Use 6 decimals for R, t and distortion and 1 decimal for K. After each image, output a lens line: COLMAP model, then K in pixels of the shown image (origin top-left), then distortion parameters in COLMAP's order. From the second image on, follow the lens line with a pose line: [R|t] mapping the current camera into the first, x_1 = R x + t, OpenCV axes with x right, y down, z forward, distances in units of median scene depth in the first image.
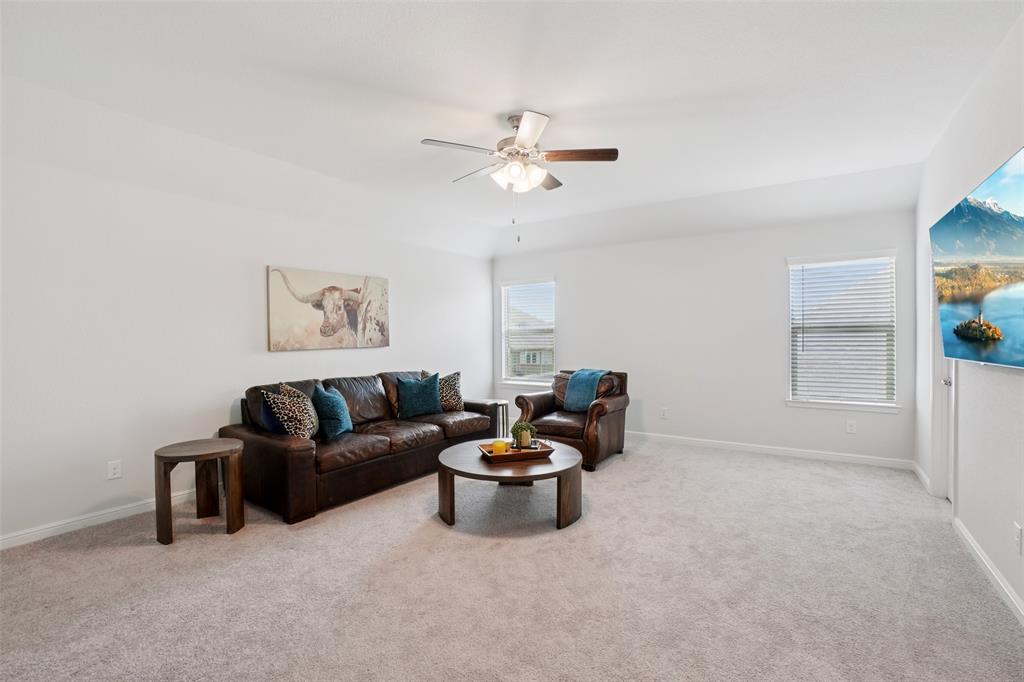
lens RADIAL K [[445.4, 0, 517.2], [0, 445.4, 337.8], [0, 0, 1]] dist [0.000788, 0.000048]
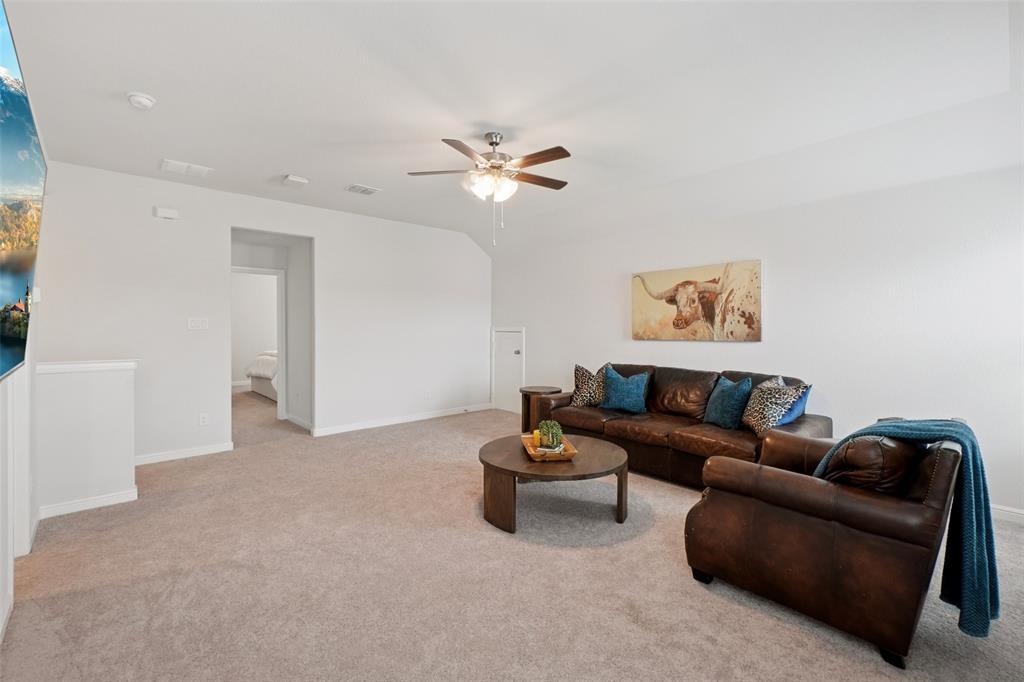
lens RADIAL K [[445.4, 0, 517.2], [0, 445.4, 337.8], [0, 0, 1]] dist [0.000788, 0.000048]
pose [[-0.230099, 0.029490, -0.972720, 0.689146], [-0.010195, 0.999413, 0.032711, -0.011869], [0.973114, 0.017443, -0.229663, 0.836920]]
